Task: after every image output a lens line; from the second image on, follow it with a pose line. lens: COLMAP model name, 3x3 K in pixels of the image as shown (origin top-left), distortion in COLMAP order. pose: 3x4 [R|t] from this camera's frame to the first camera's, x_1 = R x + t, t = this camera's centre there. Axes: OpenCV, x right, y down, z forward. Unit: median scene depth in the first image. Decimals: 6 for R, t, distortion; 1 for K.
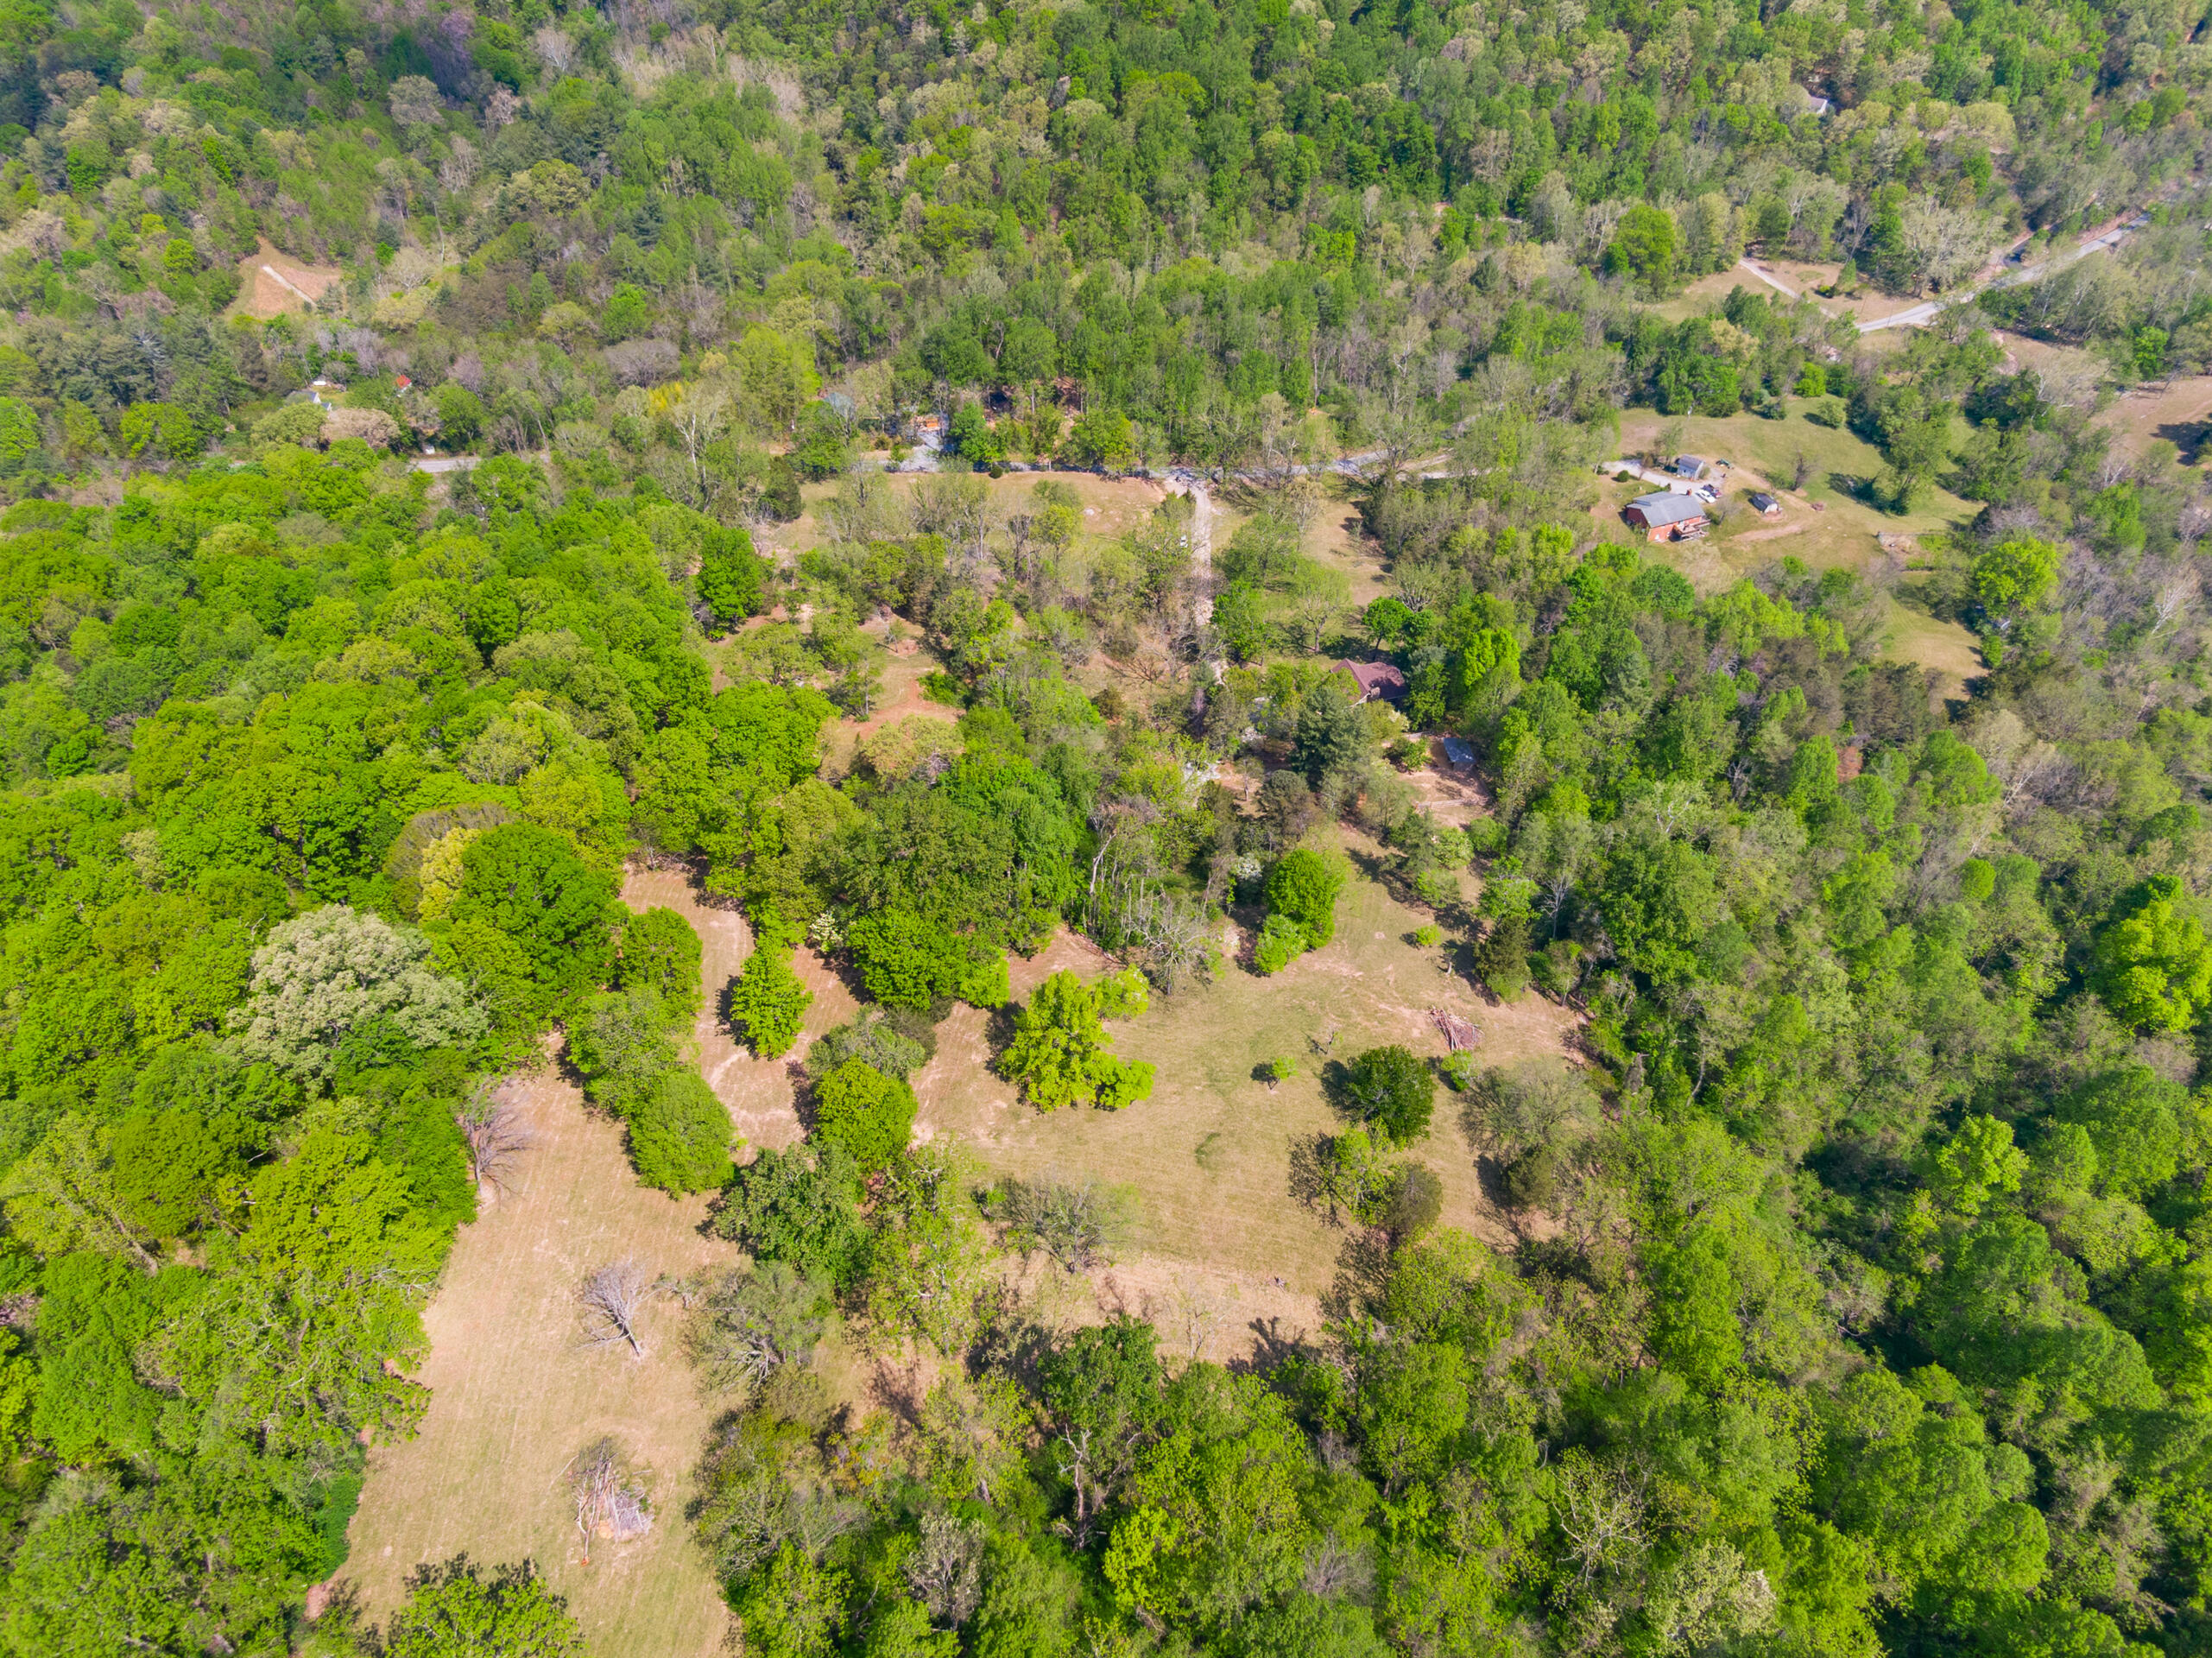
lens RADIAL K [[1595.9, 0, 1107.3], [0, 1595.9, 840.5], [0, 0, 1]] dist [0.031888, -0.048231]
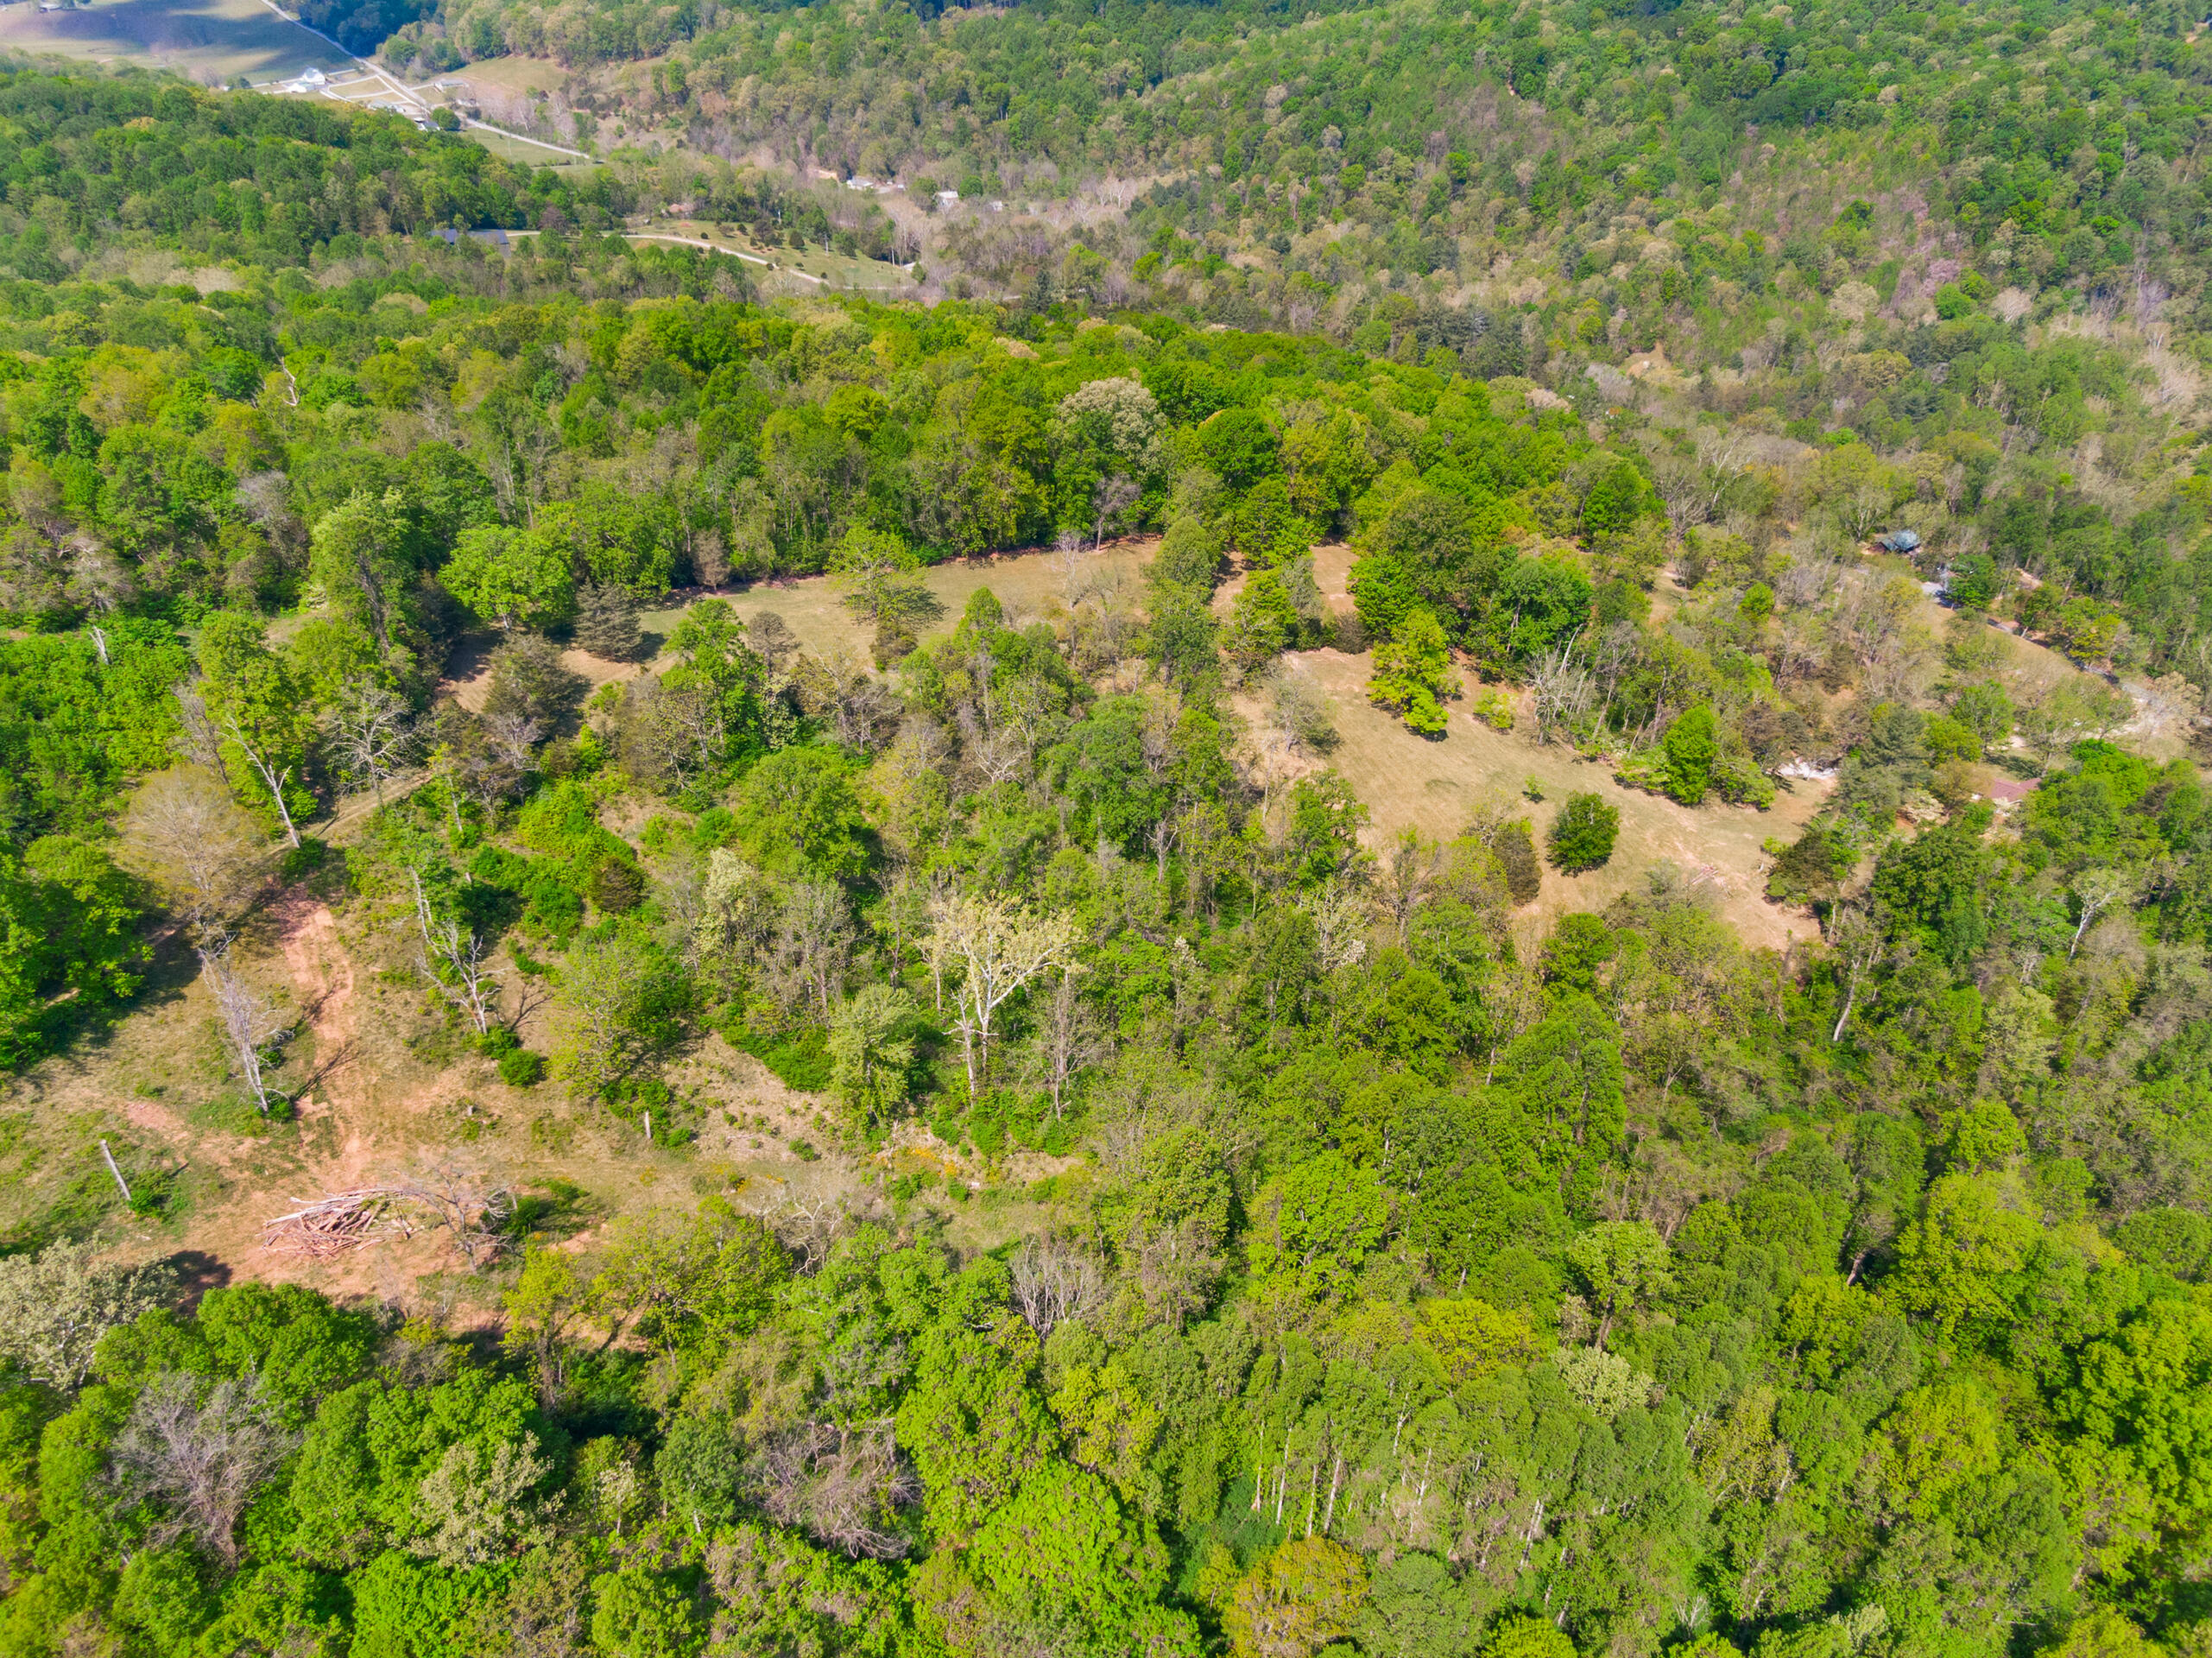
lens RADIAL K [[1595.9, 0, 1104.9], [0, 1595.9, 836.9], [0, 0, 1]] dist [0.031888, -0.048231]
pose [[0.534599, 0.462755, -0.707150, 0.650469], [-0.591552, 0.802491, 0.077937, 0.214257], [0.603548, 0.376651, 0.702755, -0.074966]]
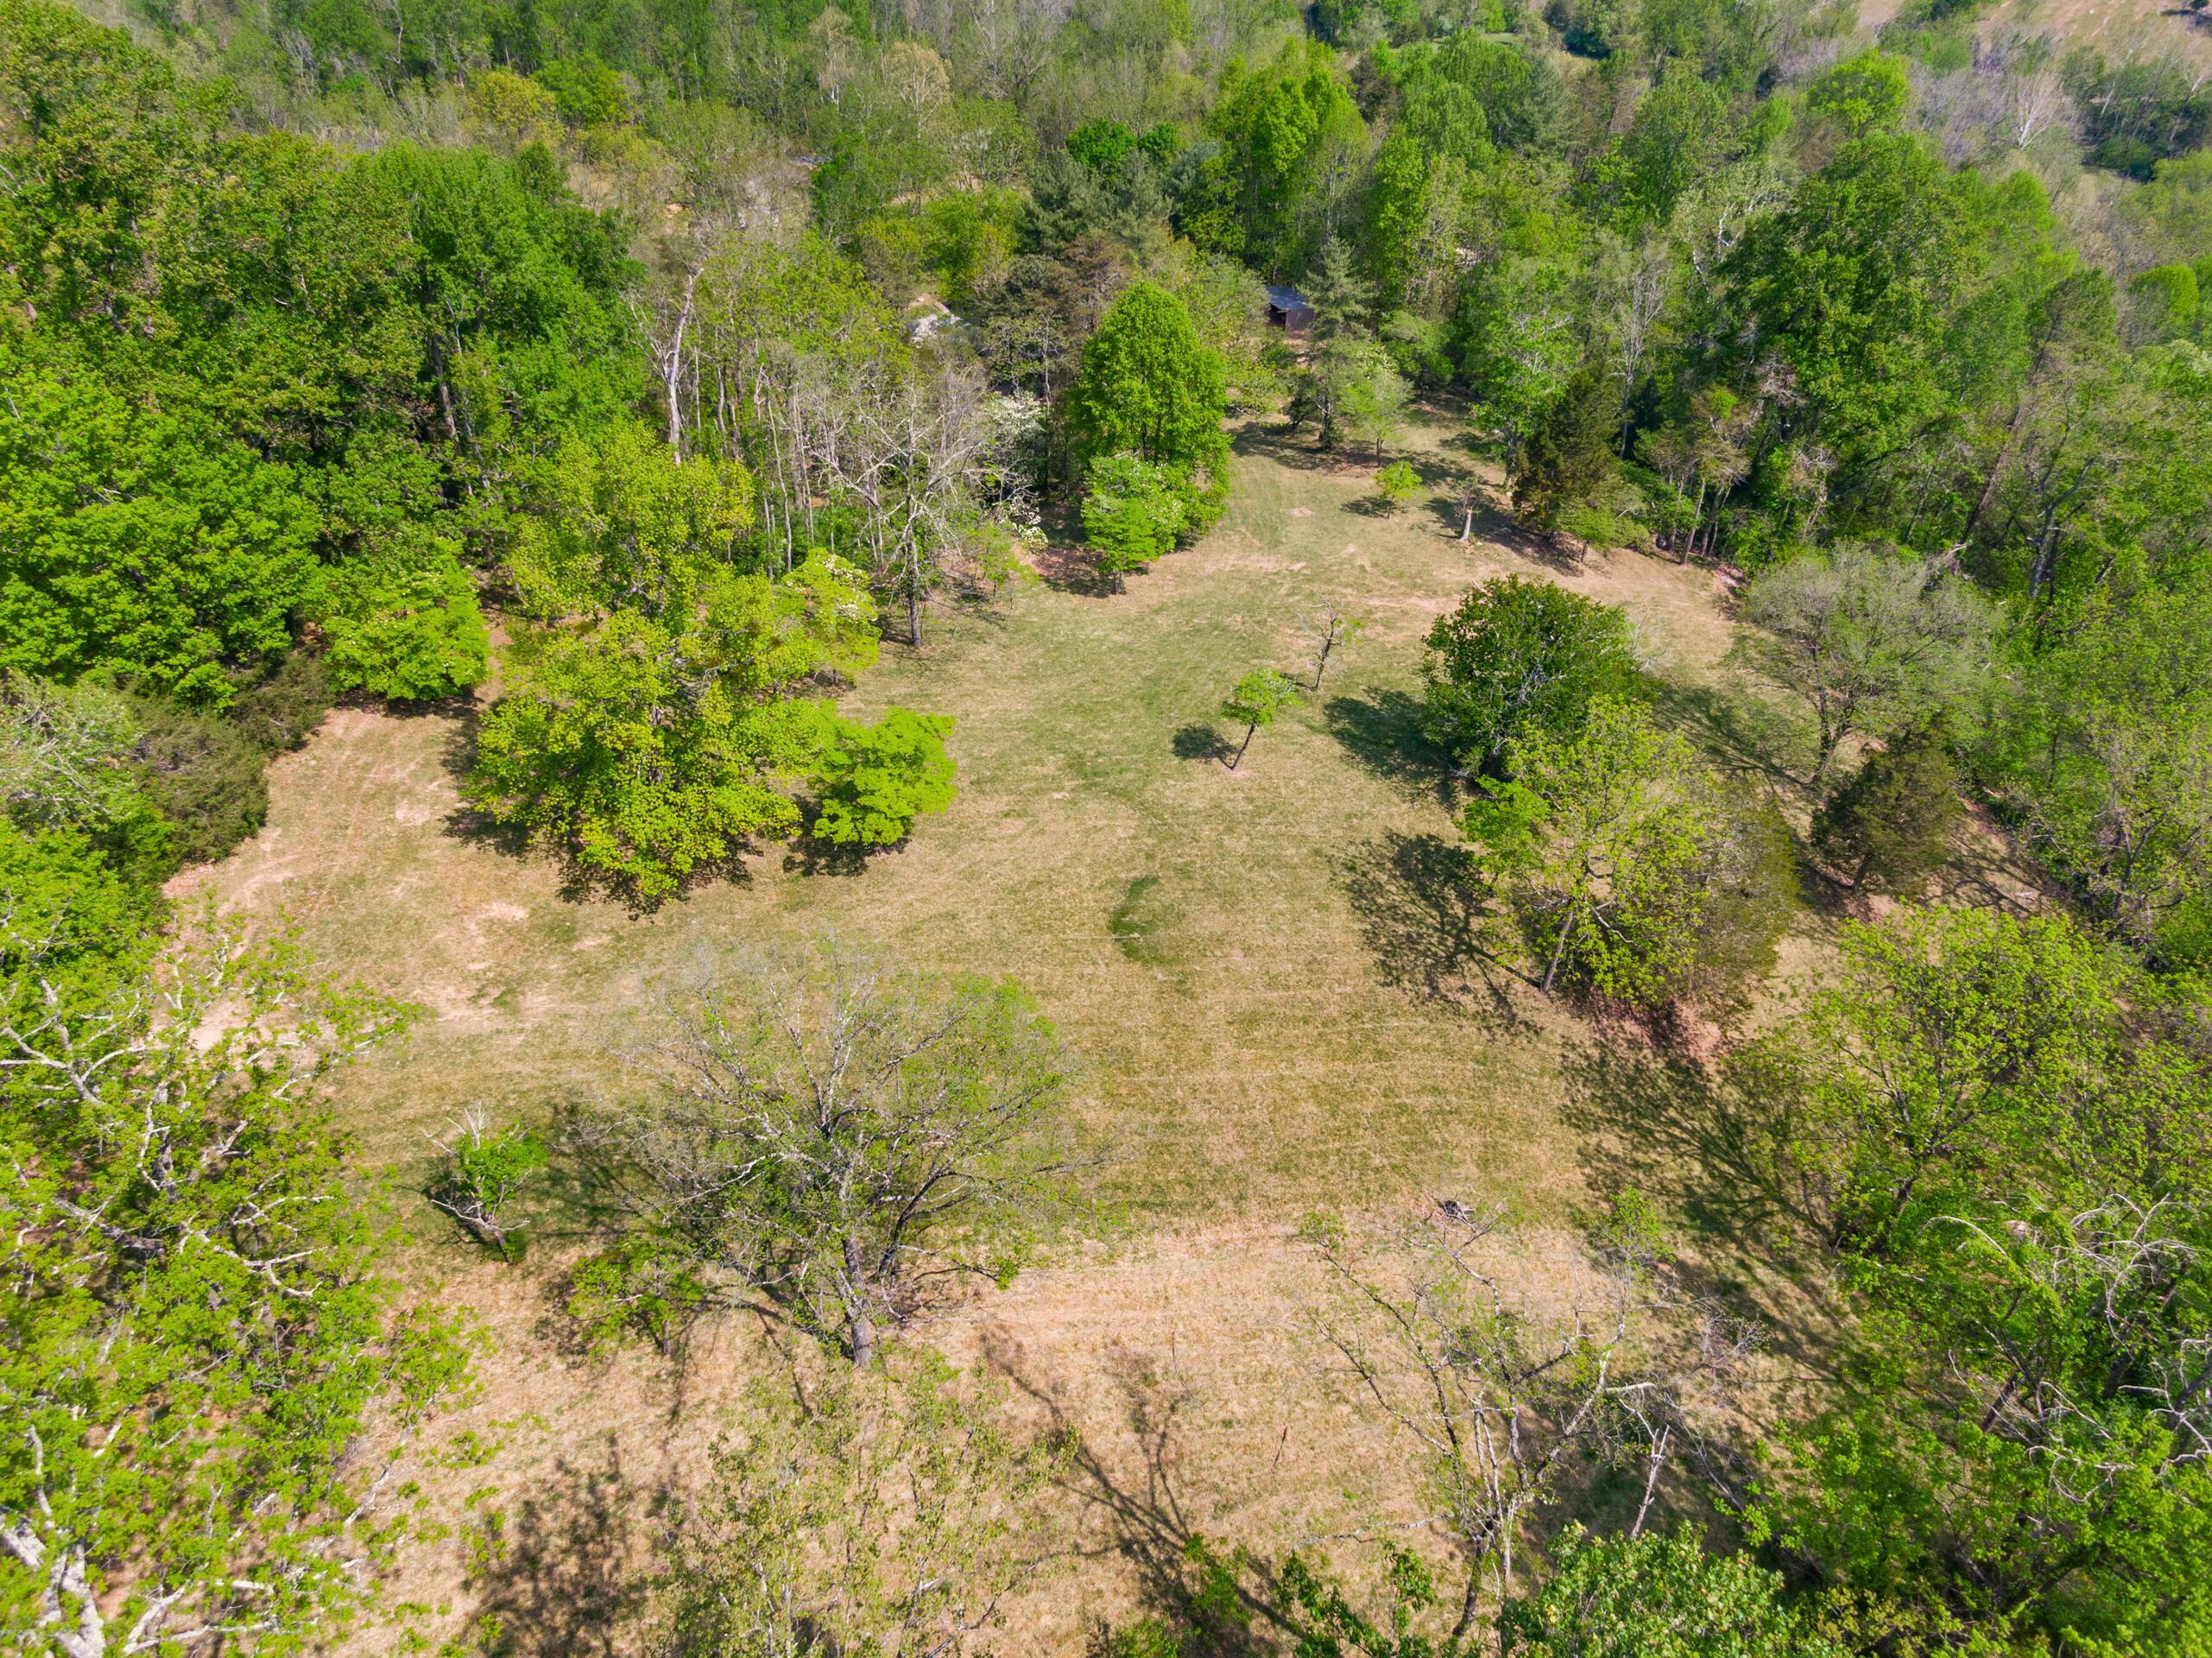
lens RADIAL K [[1595.9, 0, 1110.1], [0, 1595.9, 835.5], [0, 0, 1]] dist [0.031888, -0.048231]
pose [[0.950093, -0.208532, 0.232030, -0.017150], [0.215834, 0.976410, -0.006247, 0.130426], [-0.225253, 0.056015, 0.972689, 0.482895]]
